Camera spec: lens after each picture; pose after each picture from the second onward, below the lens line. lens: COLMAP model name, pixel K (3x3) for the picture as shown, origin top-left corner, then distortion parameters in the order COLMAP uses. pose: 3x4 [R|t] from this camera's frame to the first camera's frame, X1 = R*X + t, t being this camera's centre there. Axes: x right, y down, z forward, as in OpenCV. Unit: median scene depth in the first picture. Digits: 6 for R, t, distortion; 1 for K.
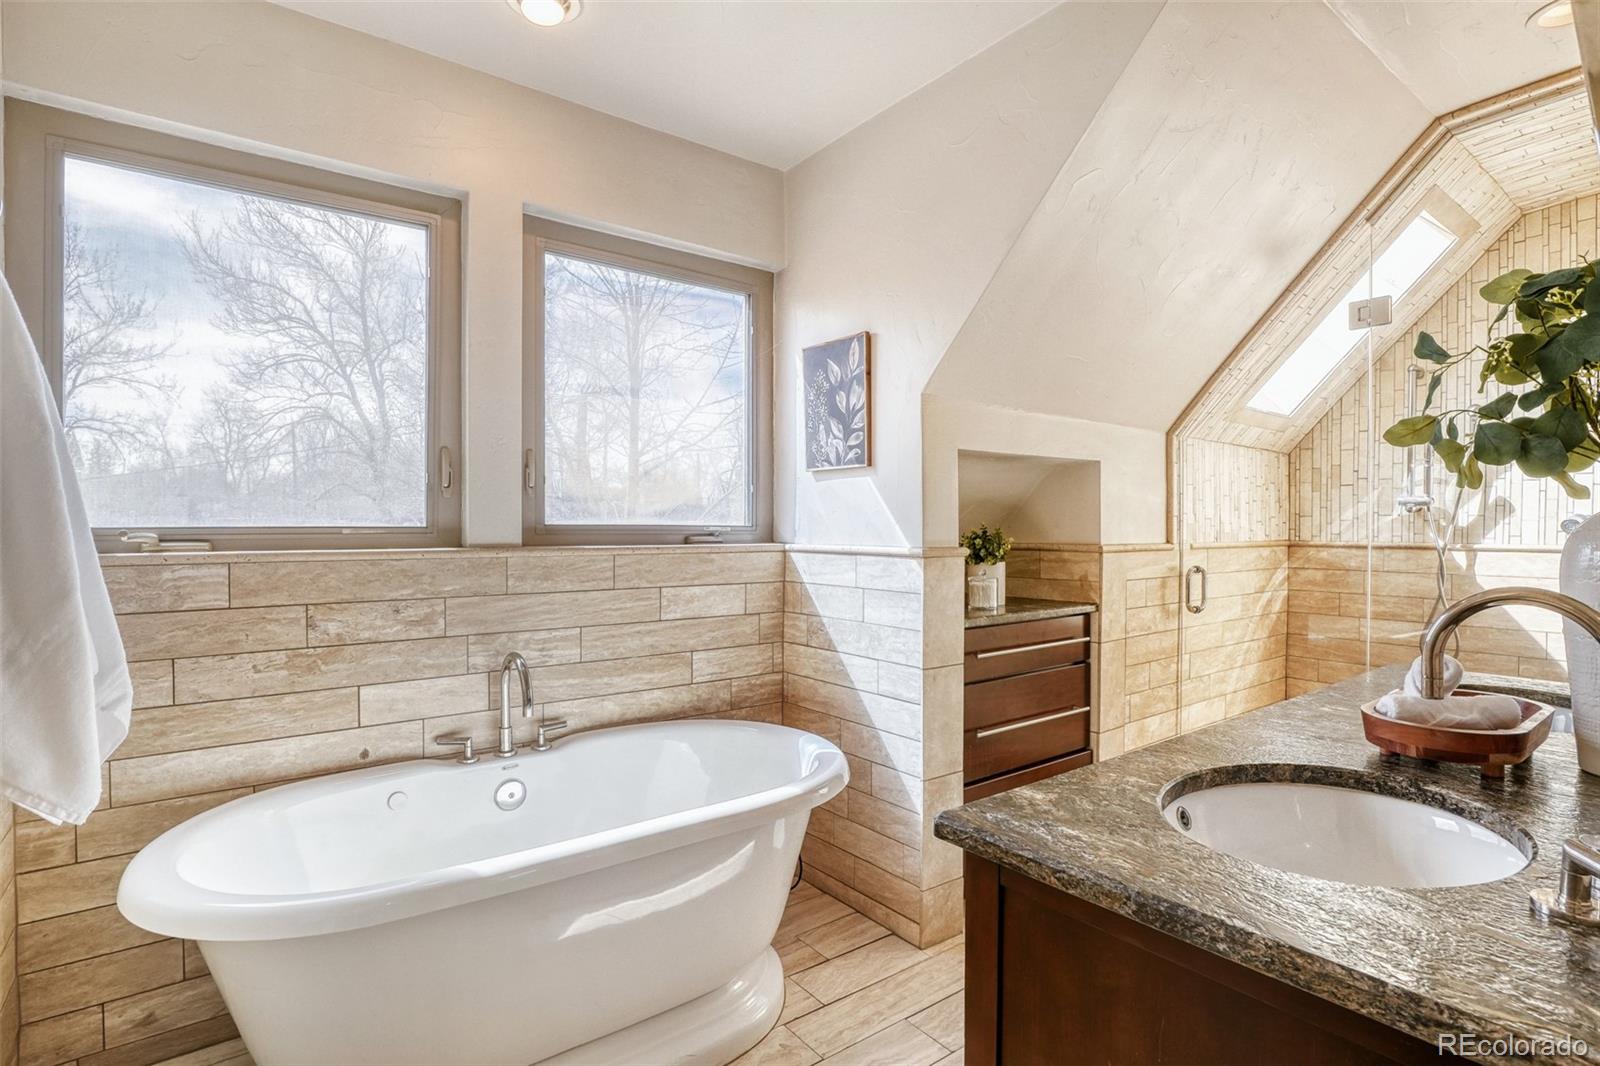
lens RADIAL K [[788.0, 0, 813.5], [0, 788.0, 533.6], [0, 0, 1]] dist [-0.017088, -0.000073]
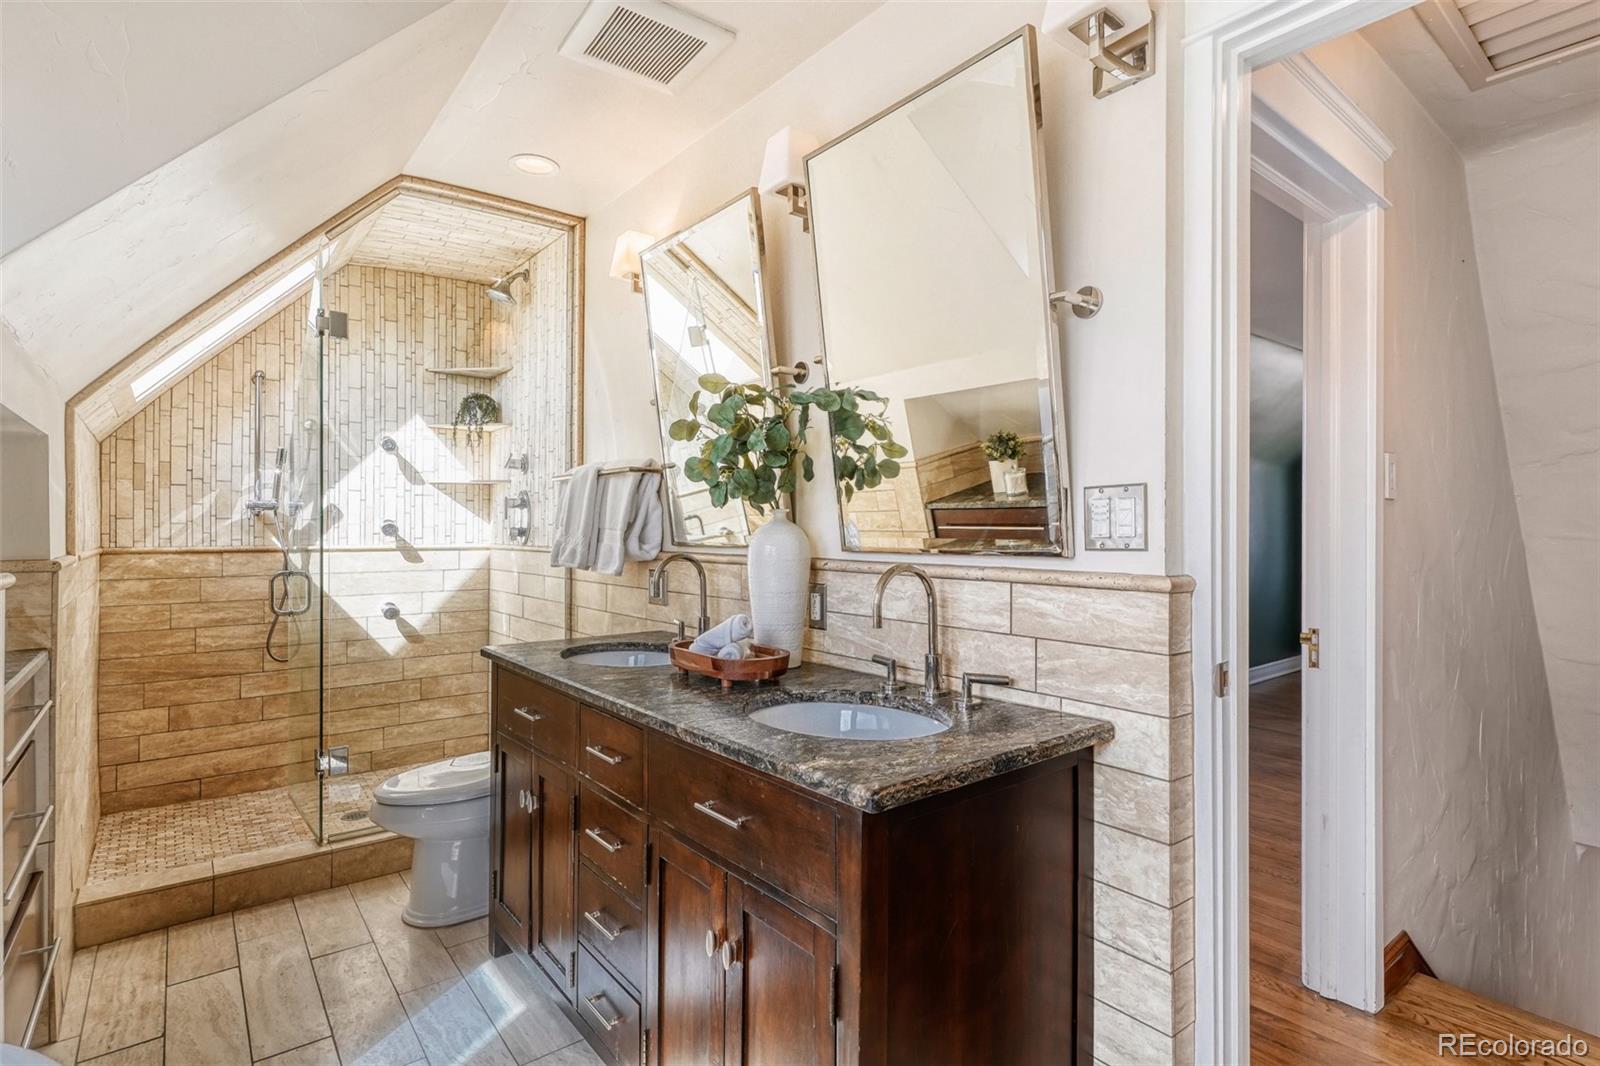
lens RADIAL K [[788.0, 0, 812.2], [0, 788.0, 524.3], [0, 0, 1]] dist [-0.017088, -0.000073]
pose [[-0.028043, 0.002388, 0.999604, -0.248682], [0.010984, 0.999938, -0.002080, -0.006025], [-0.999546, 0.010921, -0.028067, 0.289646]]
